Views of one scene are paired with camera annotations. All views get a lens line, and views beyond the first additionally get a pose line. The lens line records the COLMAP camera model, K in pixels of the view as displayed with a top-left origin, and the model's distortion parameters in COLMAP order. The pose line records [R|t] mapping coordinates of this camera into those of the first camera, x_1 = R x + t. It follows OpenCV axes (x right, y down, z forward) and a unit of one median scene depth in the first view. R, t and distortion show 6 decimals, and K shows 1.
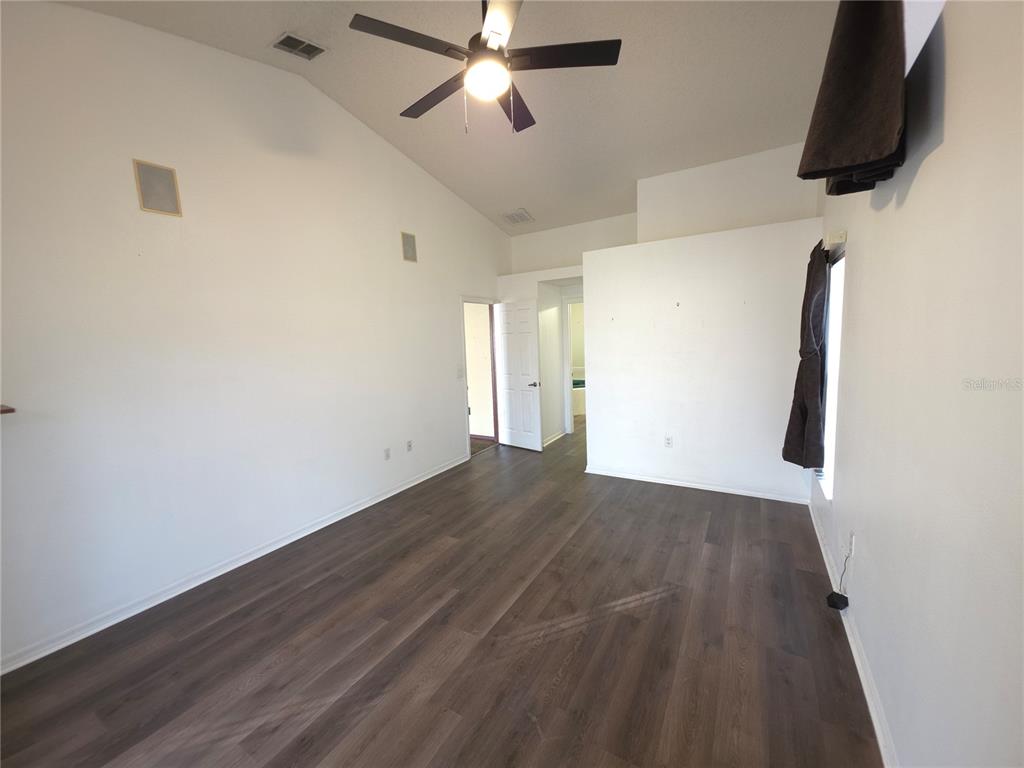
lens RADIAL K [[406.4, 0, 504.3], [0, 406.4, 379.8], [0, 0, 1]] dist [0.006834, -0.006621]
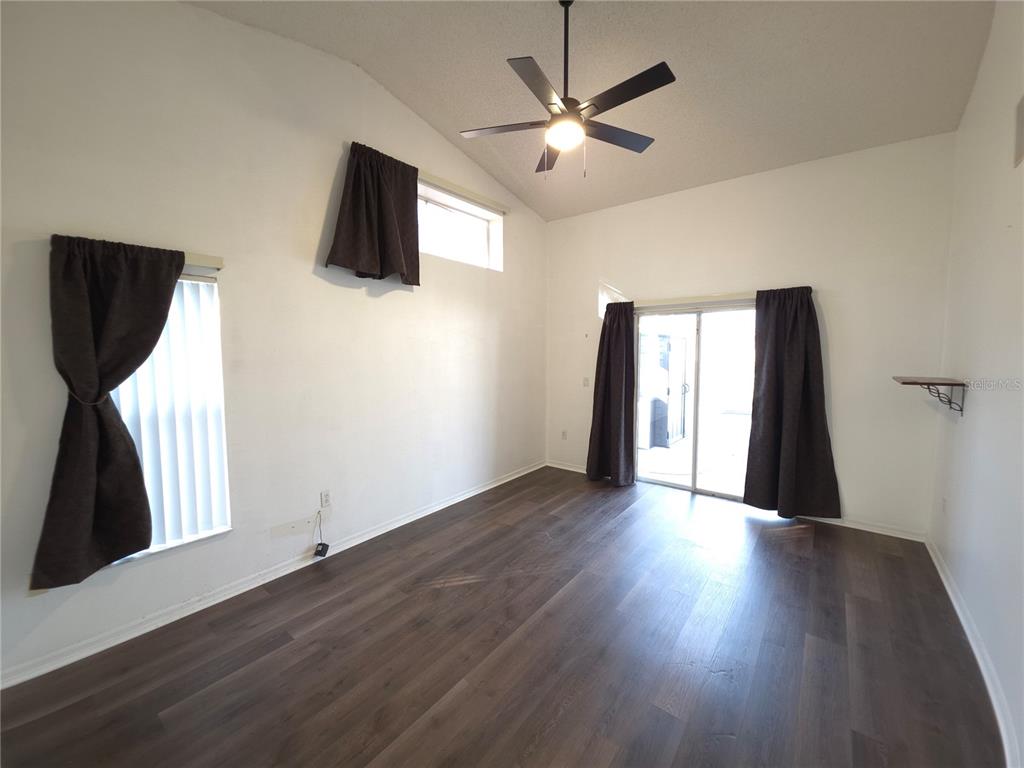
lens RADIAL K [[406.4, 0, 504.3], [0, 406.4, 379.8], [0, 0, 1]] dist [0.006834, -0.006621]
pose [[-0.991362, 0.036325, 0.126025, 0.009173], [0.057491, 0.984003, 0.168621, -0.200203], [-0.117884, 0.174410, -0.977591, 1.955589]]
